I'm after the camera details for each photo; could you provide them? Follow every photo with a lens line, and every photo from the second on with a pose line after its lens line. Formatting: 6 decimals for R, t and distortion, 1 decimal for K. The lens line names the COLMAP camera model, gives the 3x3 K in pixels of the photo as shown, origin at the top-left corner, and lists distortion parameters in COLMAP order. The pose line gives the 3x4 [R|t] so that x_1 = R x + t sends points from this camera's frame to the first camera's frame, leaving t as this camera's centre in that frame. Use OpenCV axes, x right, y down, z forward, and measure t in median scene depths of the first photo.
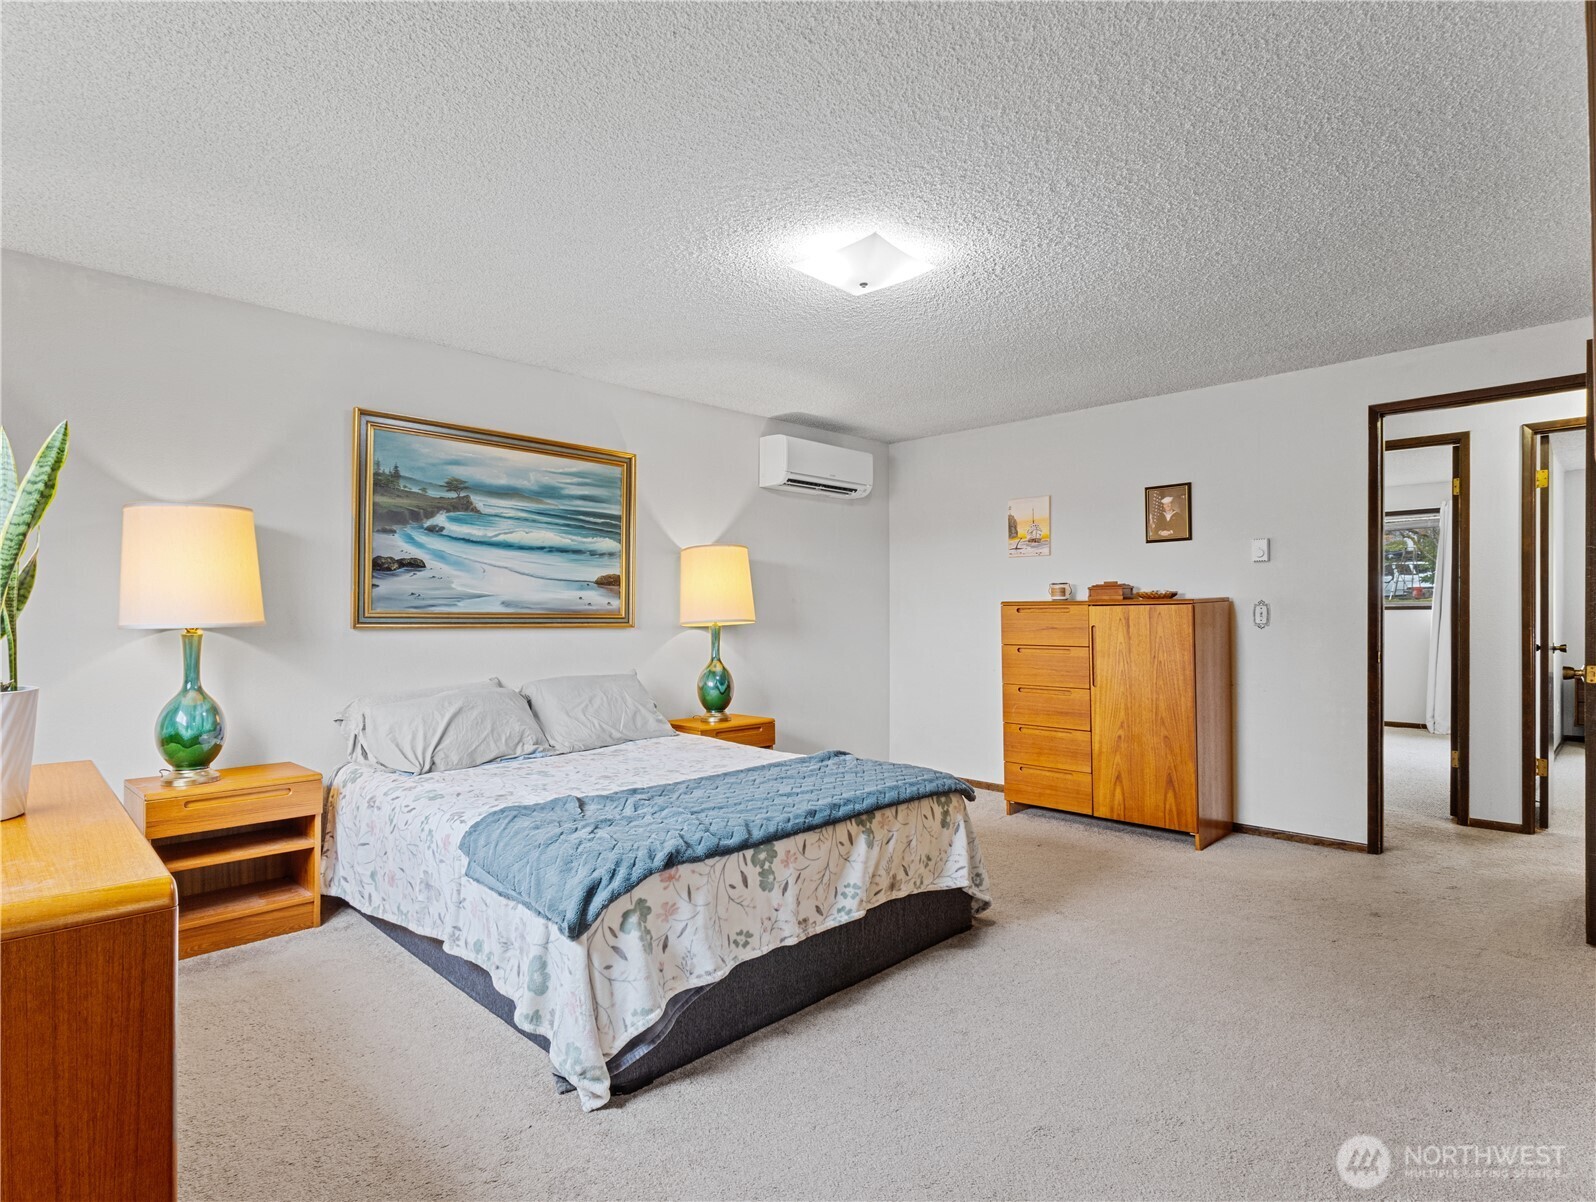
lens RADIAL K [[832.8, 0, 797.0], [0, 832.8, 609.4], [0, 0, 1]] dist [0.003525, -0.000526]
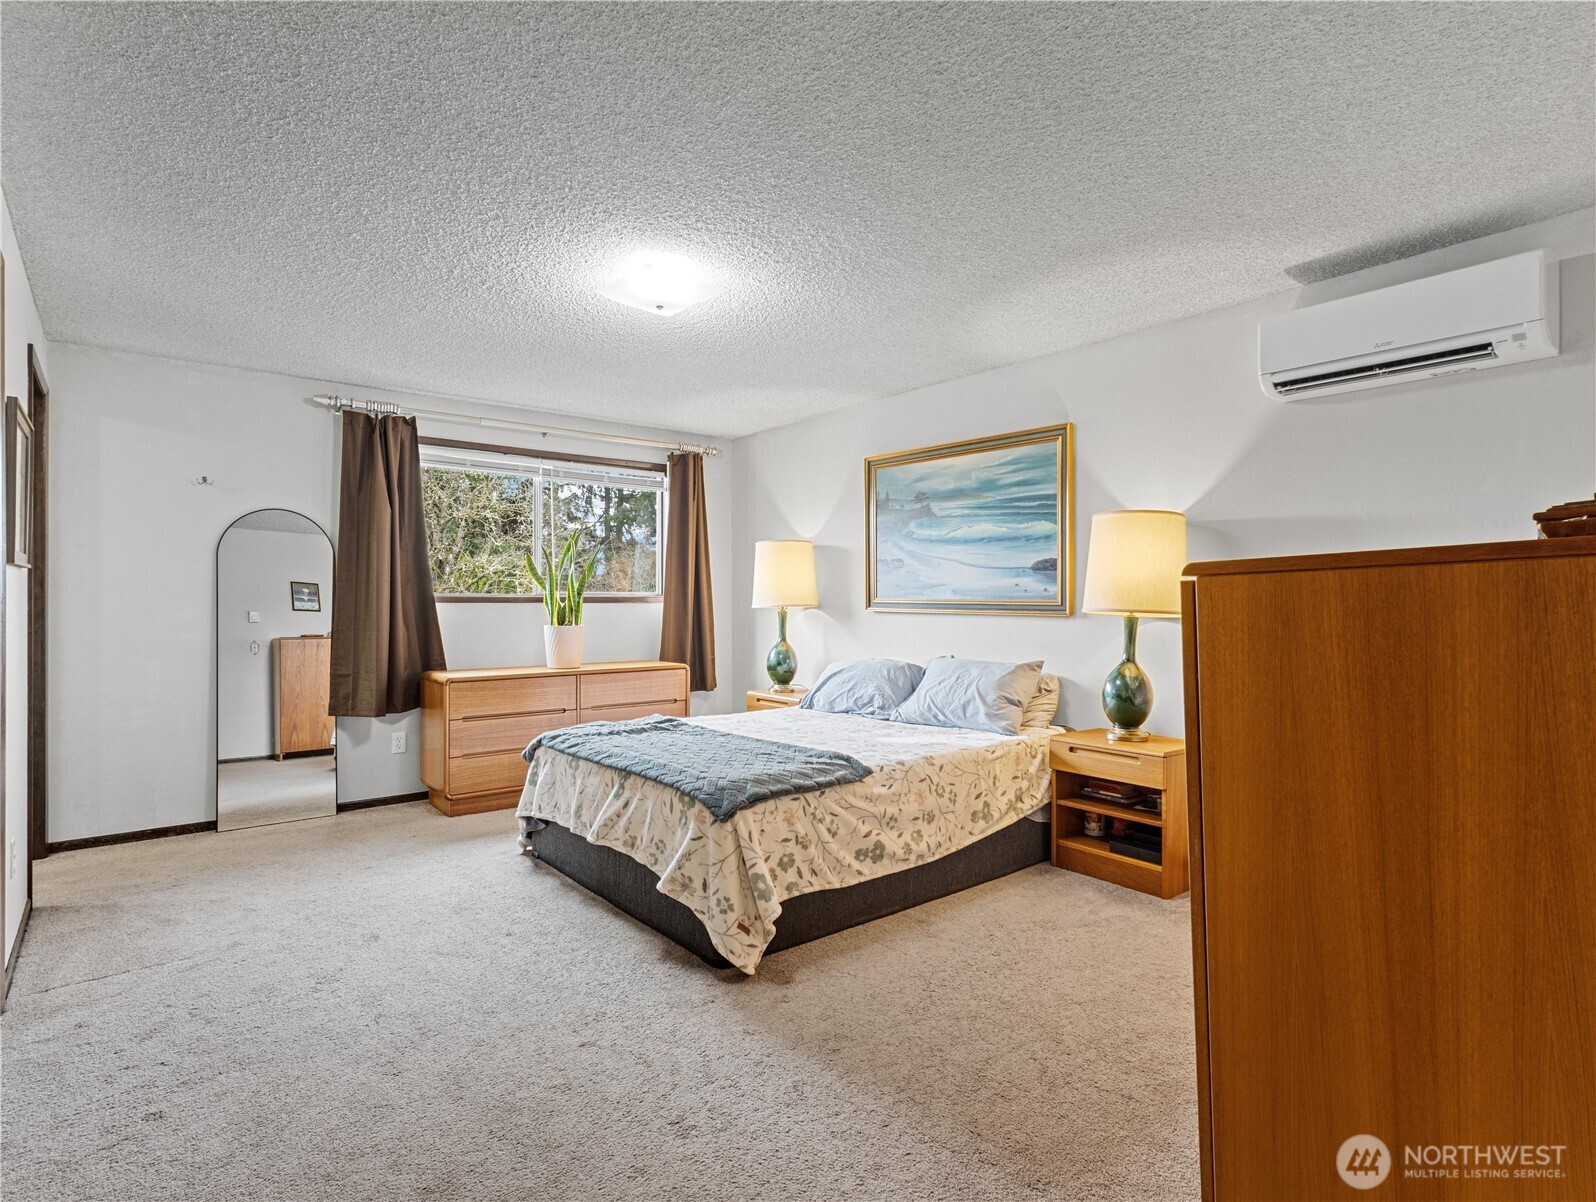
lens RADIAL K [[832.8, 0, 798.4], [0, 832.8, 597.9], [0, 0, 1]] dist [-0.001521, 0.004956]
pose [[-0.098015, 0.001272, -0.995184, 0.779283], [0.007826, 0.999969, 0.000507, -0.000543], [0.995154, -0.007738, -0.098022, 0.860191]]
